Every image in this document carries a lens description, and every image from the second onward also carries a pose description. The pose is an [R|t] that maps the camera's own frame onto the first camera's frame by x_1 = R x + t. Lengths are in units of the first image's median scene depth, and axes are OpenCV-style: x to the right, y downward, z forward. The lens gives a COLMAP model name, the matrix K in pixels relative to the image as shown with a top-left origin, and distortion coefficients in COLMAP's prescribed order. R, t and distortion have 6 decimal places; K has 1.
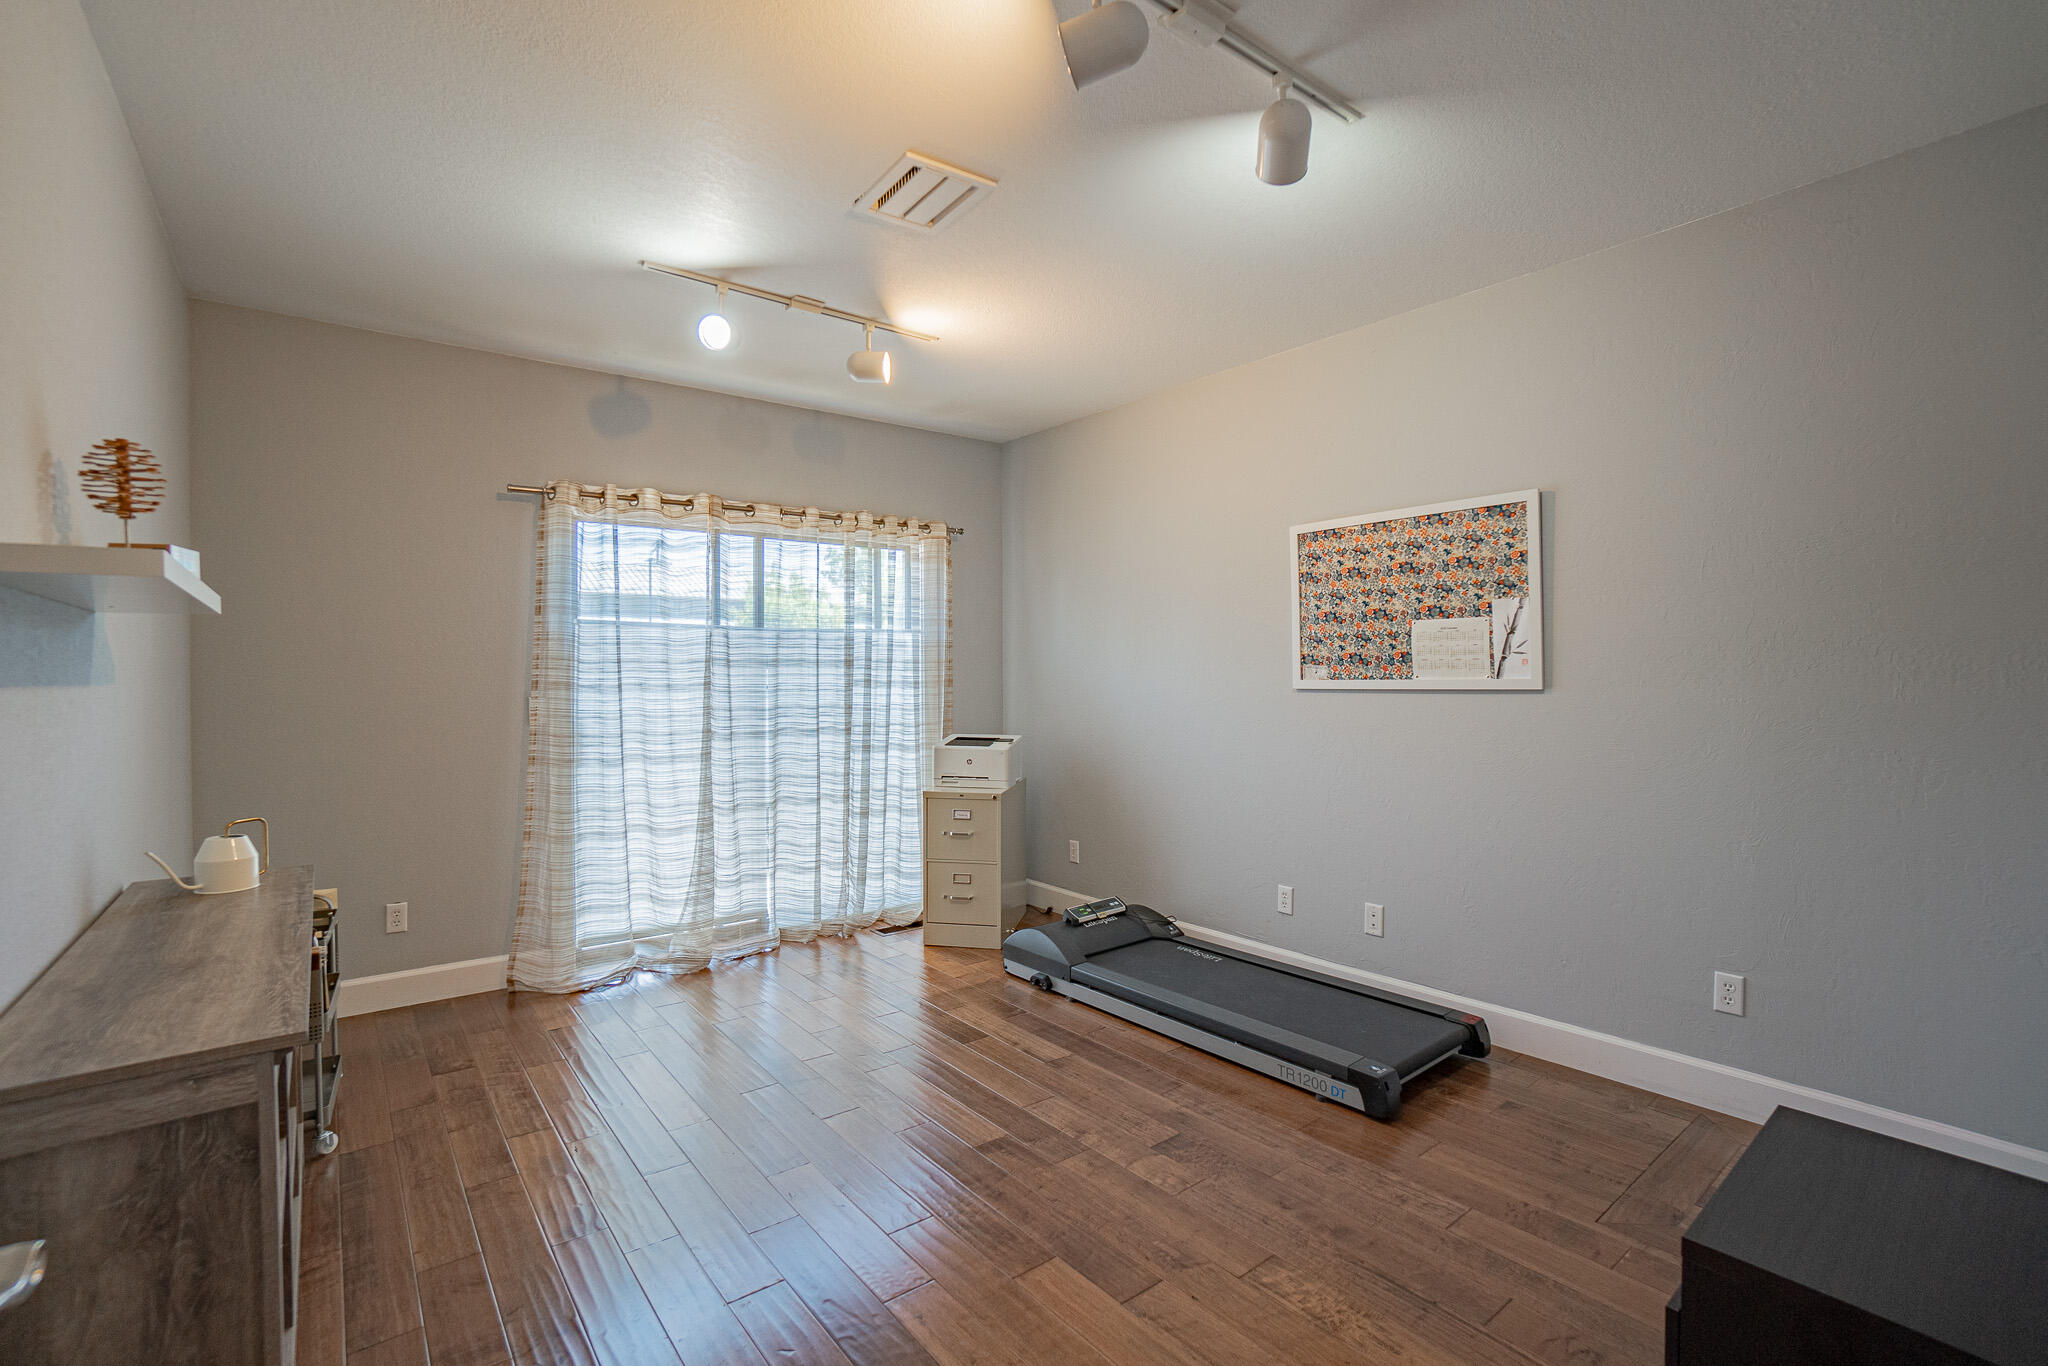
lens RADIAL K [[928.3, 0, 1025.8], [0, 928.3, 678.0], [0, 0, 1]] dist [-0.031670, -0.000223]
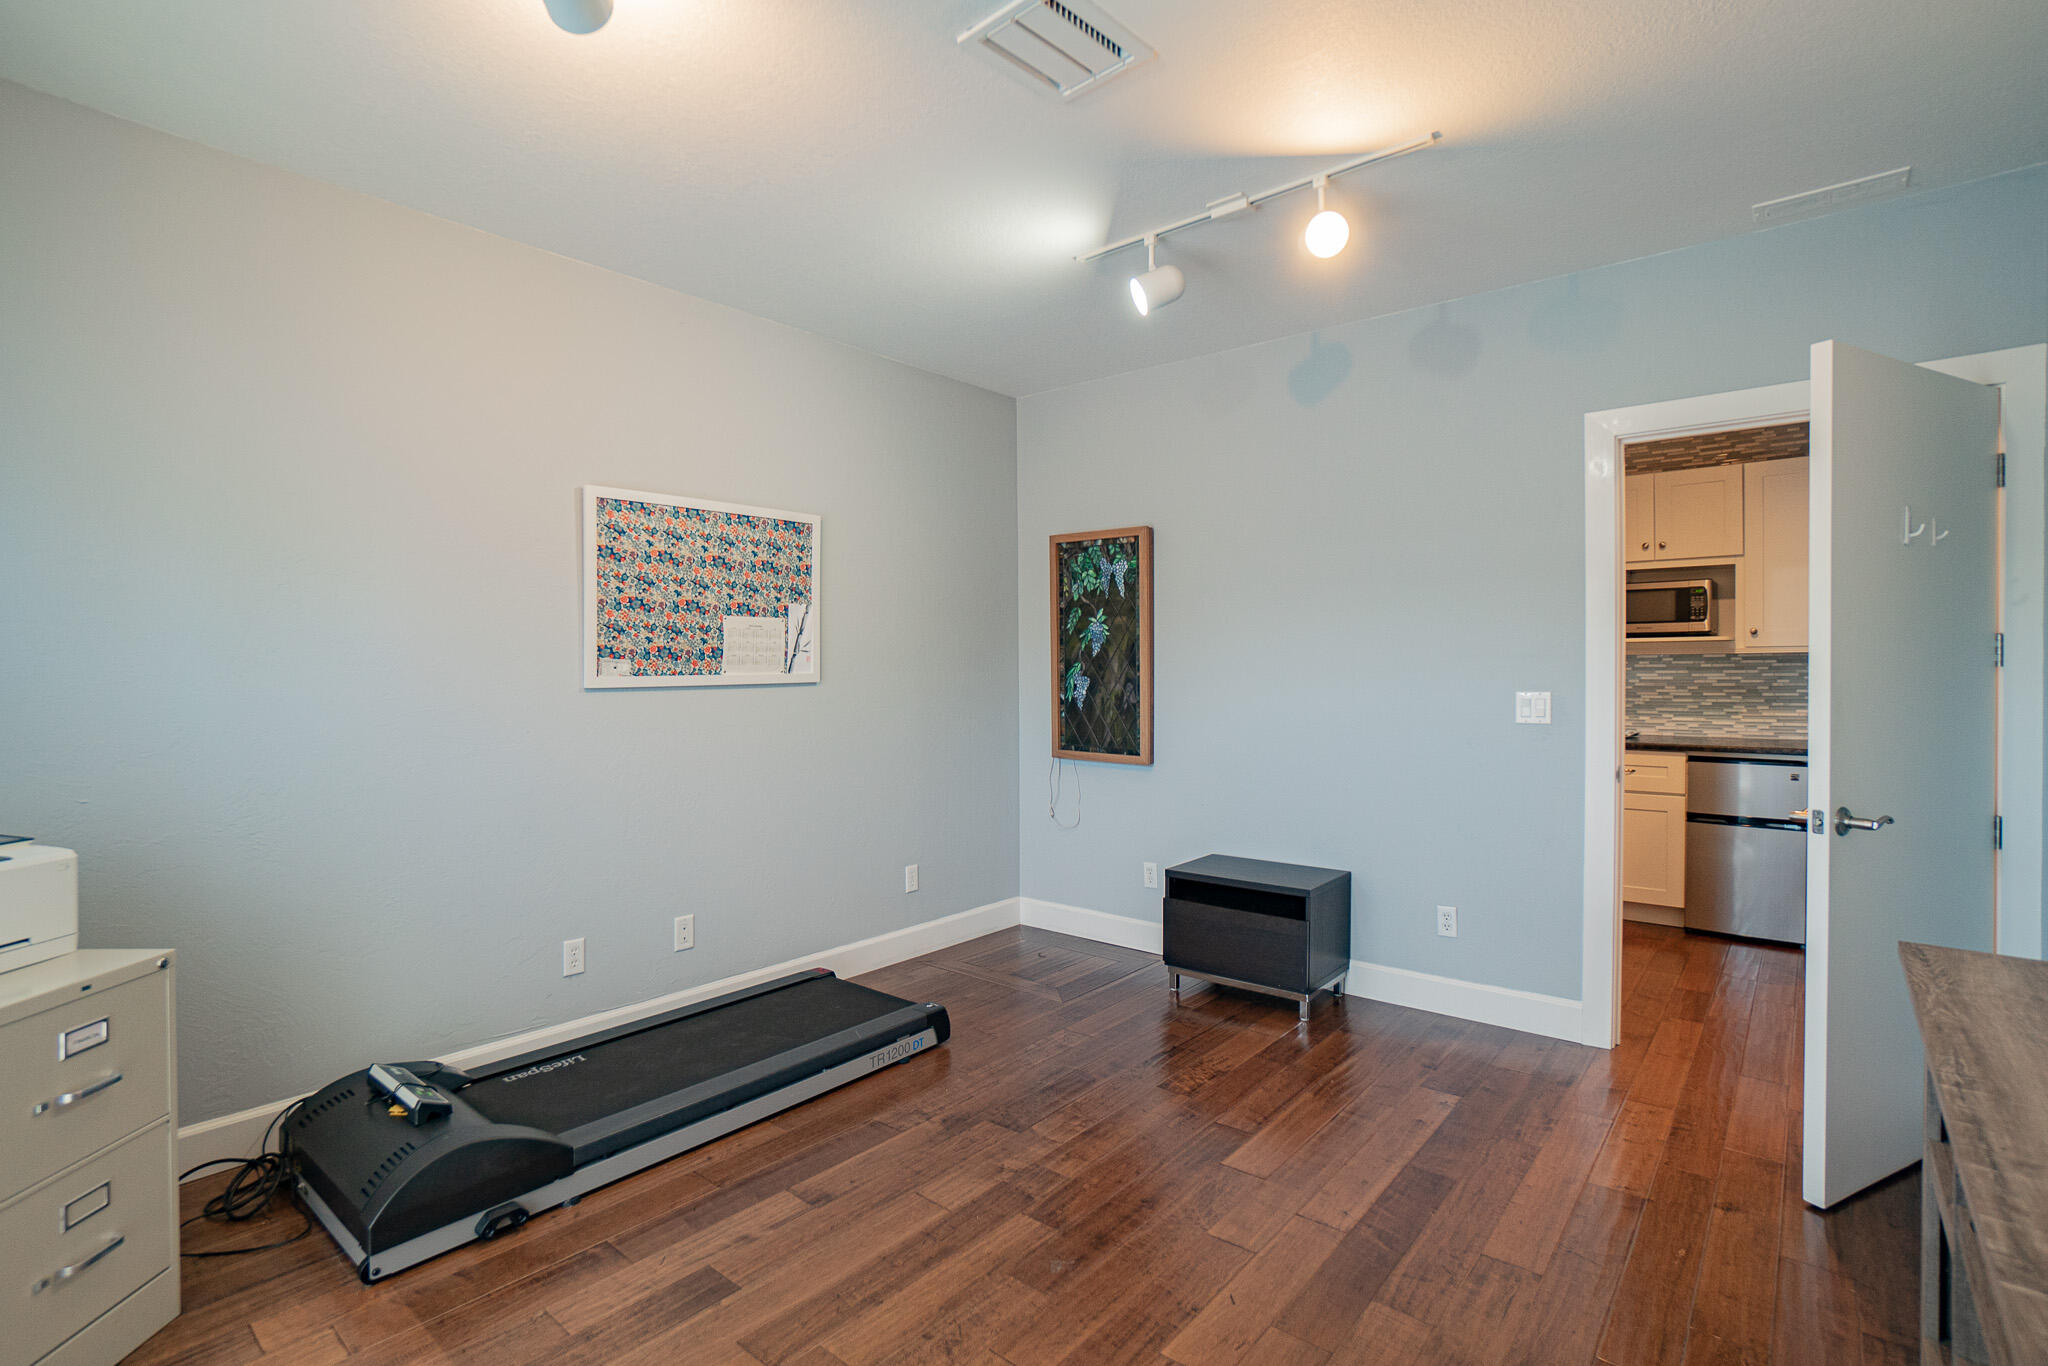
lens RADIAL K [[965.1, 0, 1026.5], [0, 965.1, 678.3], [0, 0, 1]] dist [-0.003203, 0.000198]
pose [[-0.184054, -0.007223, 0.982890, -0.660987], [0.007973, 0.999929, 0.008841, -0.001298], [-0.982884, 0.009464, -0.183983, 0.860530]]
